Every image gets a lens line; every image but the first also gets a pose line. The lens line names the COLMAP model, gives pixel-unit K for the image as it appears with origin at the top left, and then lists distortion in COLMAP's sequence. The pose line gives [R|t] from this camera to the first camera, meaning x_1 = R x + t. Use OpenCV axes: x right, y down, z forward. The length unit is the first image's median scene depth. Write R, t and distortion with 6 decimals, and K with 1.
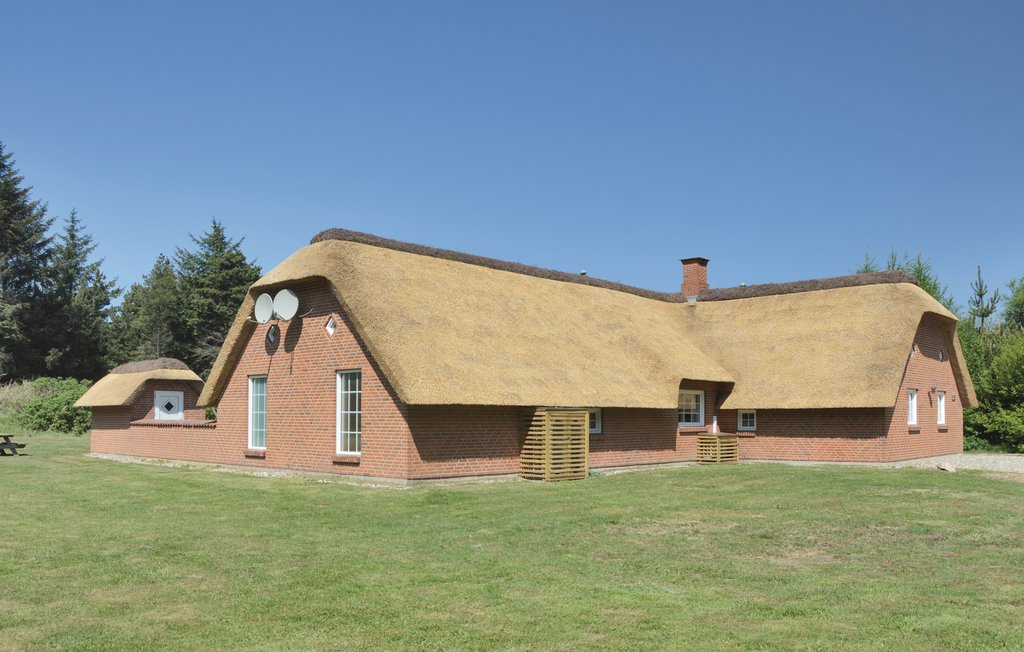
lens RADIAL K [[868.2, 0, 512.0], [0, 868.2, 326.0], [0, 0, 1]] dist [-0.152250, -0.000048]
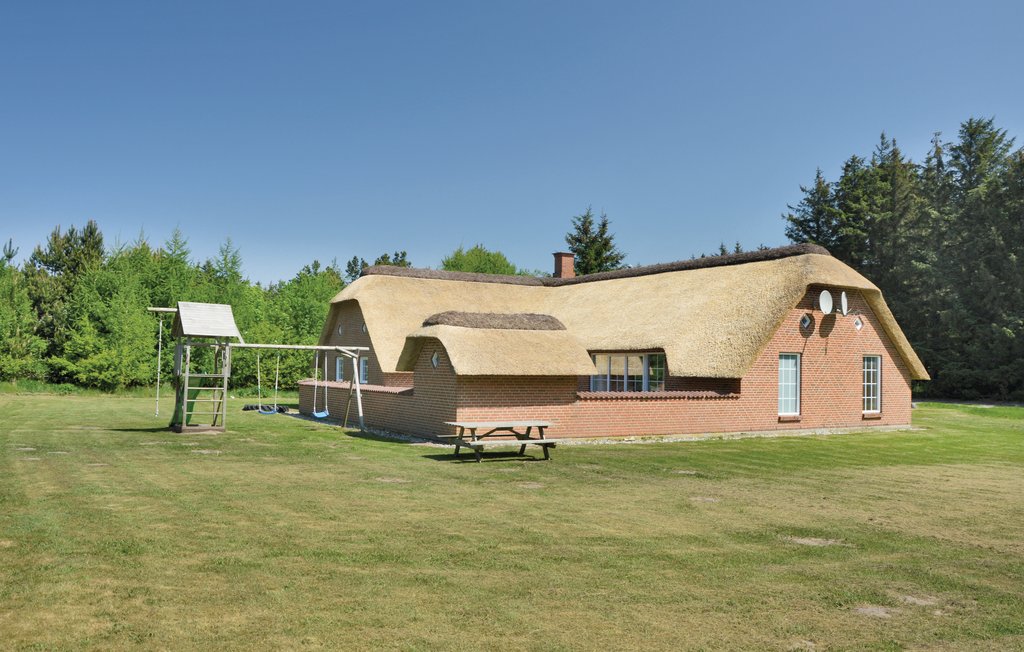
lens RADIAL K [[868.2, 0, 512.0], [0, 868.2, 326.0], [0, 0, 1]] dist [-0.152250, -0.000048]
pose [[0.323639, 0.052661, 0.944714, -1.543775], [-0.116163, 0.993108, -0.015564, 0.083643], [-0.939023, -0.104704, 0.327526, 0.975685]]
